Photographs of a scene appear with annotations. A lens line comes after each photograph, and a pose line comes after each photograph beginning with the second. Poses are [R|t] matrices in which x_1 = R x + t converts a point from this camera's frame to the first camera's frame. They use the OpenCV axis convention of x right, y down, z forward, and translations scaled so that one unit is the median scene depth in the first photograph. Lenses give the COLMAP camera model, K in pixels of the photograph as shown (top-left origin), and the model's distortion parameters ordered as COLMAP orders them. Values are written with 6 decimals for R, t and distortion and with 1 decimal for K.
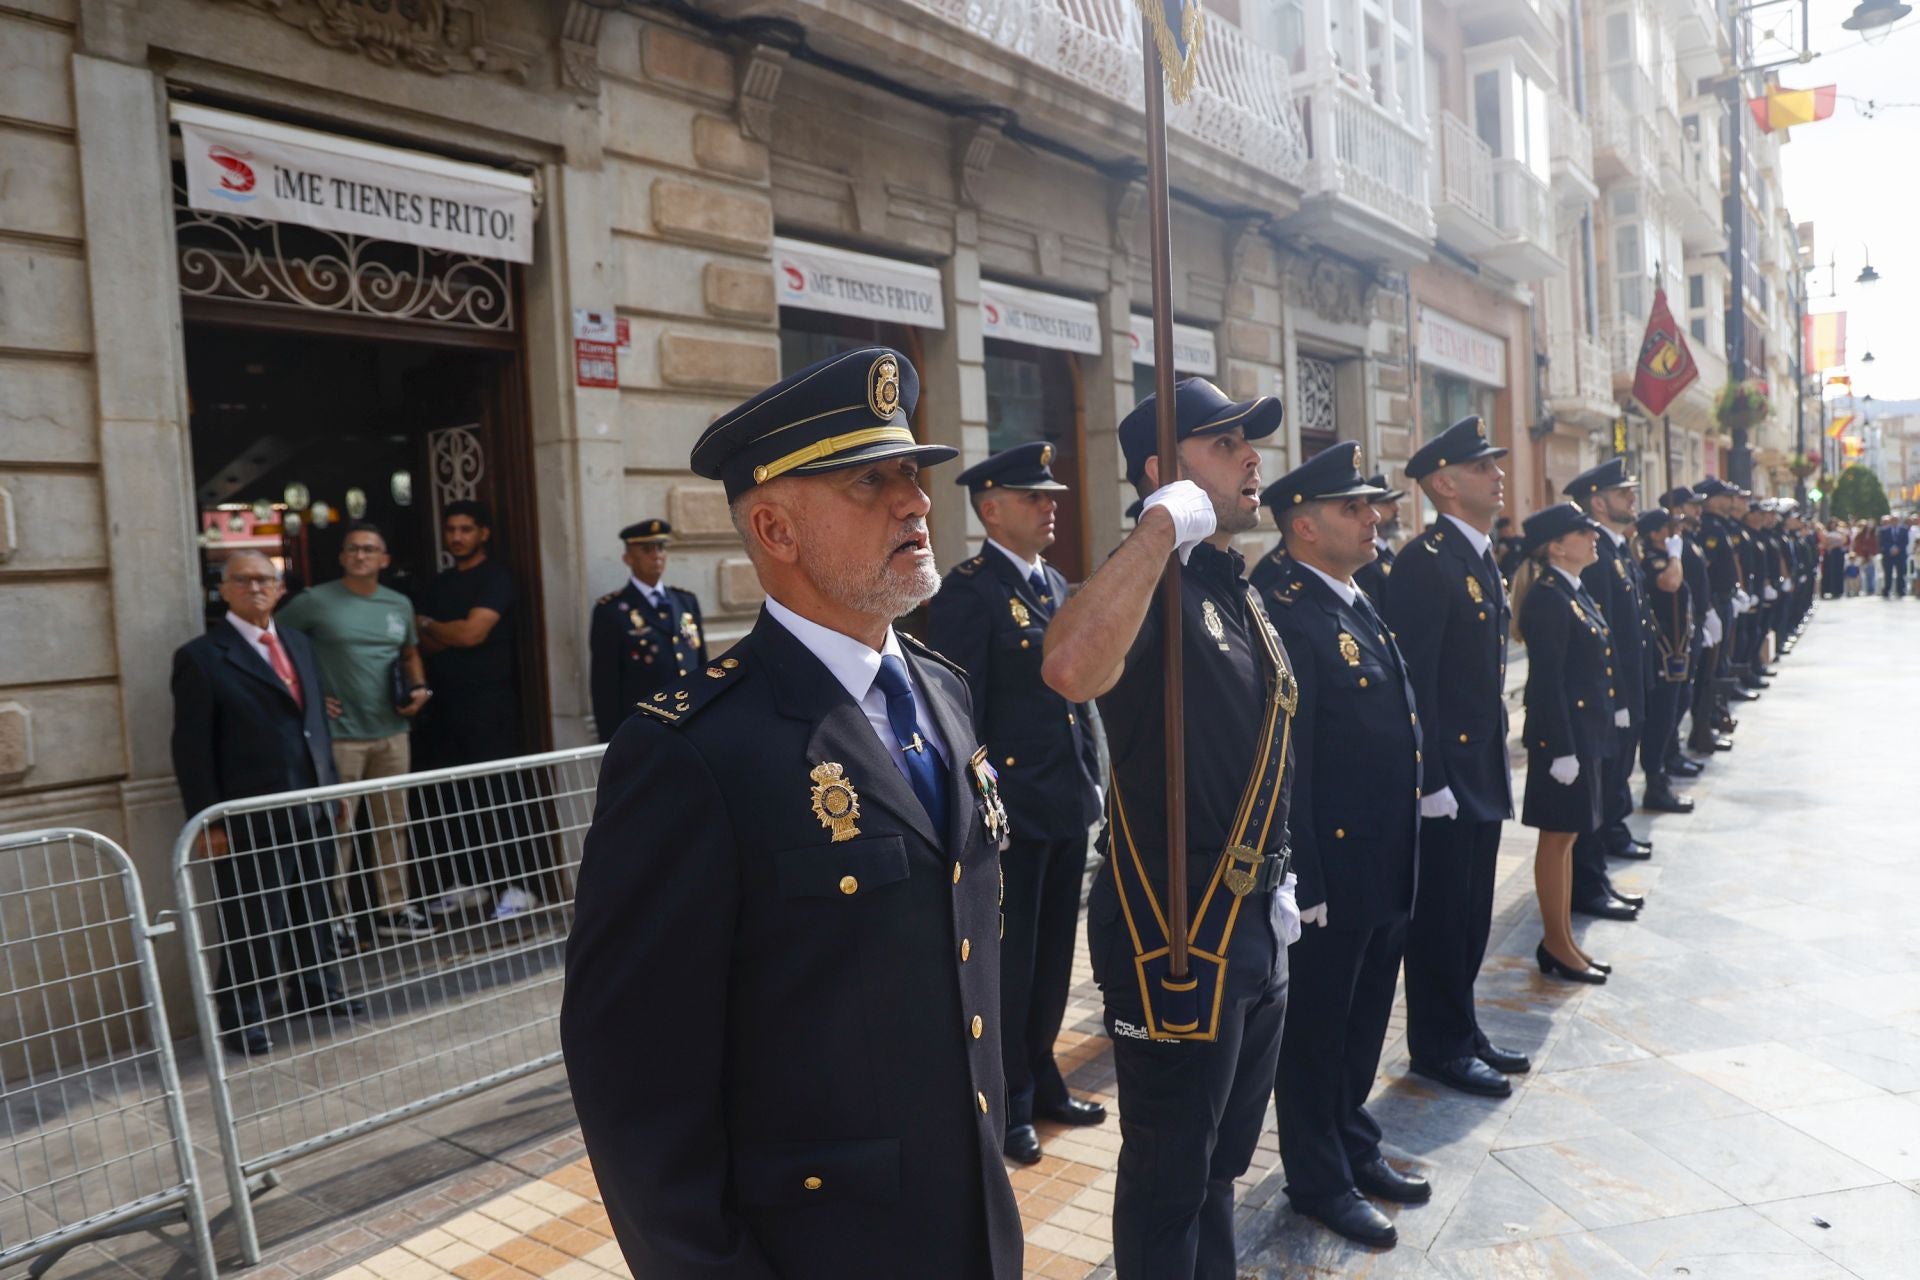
lens RADIAL K [[1480.2, 0, 960.0], [0, 1480.2, 640.0], [0, 0, 1]] dist [0.034619, 0.002684]
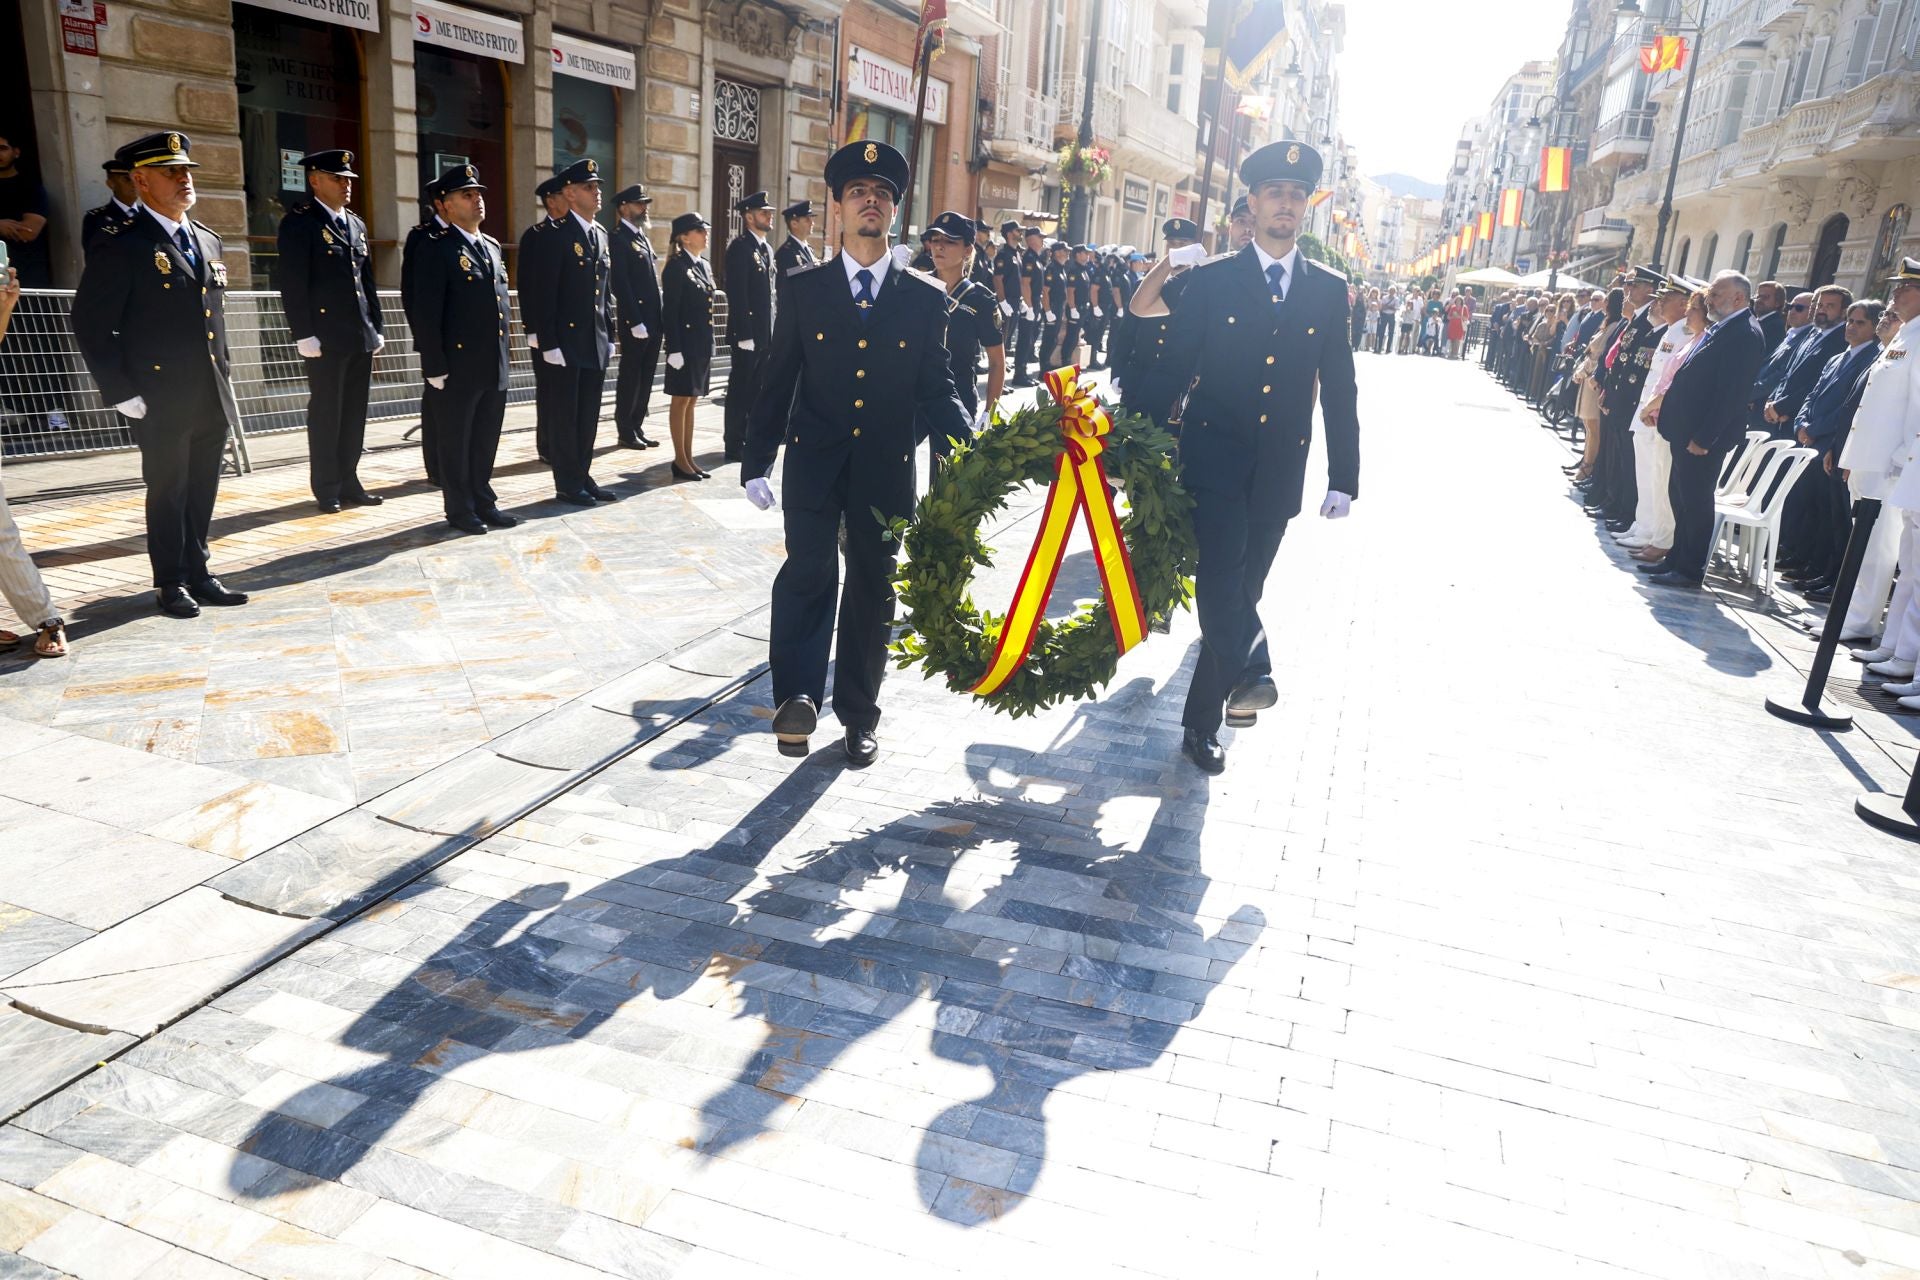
lens RADIAL K [[1364.5, 0, 933.9], [0, 1364.5, 650.9], [0, 0, 1]] dist [-0.102574, 0.102619]
pose [[0.948443, 0.021056, 0.316249, 0.126195], [-0.094595, 0.971121, 0.219035, 0.025515], [-0.302504, -0.237658, 0.923044, -0.507251]]
